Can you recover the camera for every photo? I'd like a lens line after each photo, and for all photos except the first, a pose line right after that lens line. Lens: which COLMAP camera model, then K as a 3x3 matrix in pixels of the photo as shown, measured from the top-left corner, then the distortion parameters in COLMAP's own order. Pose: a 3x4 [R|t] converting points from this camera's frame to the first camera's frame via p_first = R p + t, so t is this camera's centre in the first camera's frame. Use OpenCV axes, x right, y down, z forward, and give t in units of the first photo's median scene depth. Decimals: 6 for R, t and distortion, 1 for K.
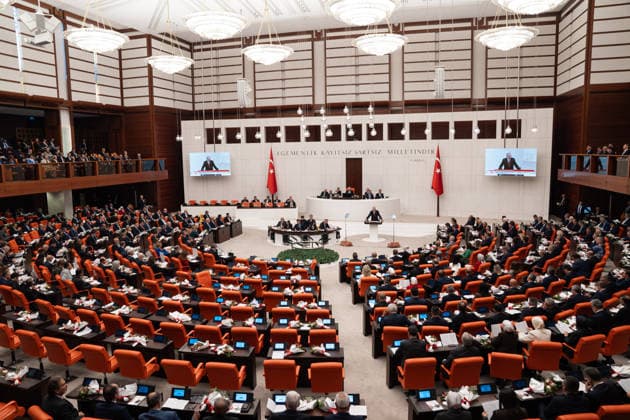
lens RADIAL K [[458.8, 0, 341.2], [0, 458.8, 215.2], [0, 0, 1]] dist [-0.056359, -0.016918]
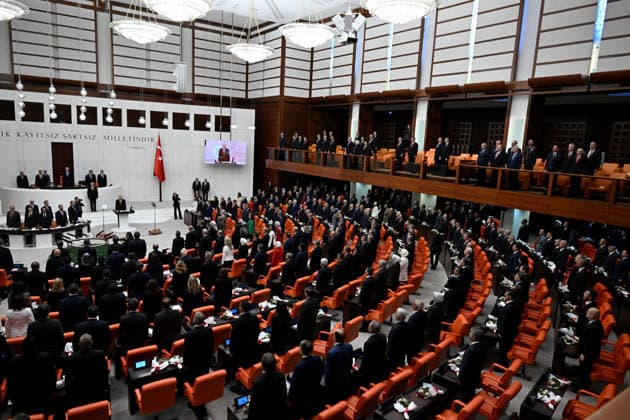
lens RADIAL K [[421.3, 0, 313.0], [0, 421.3, 211.1], [0, 0, 1]] dist [-0.002081, 0.001191]
pose [[0.654825, -0.077146, 0.751833, -0.305588], [0.052099, 0.997018, 0.056928, -0.013849], [-0.753983, 0.001892, 0.656892, 0.103564]]
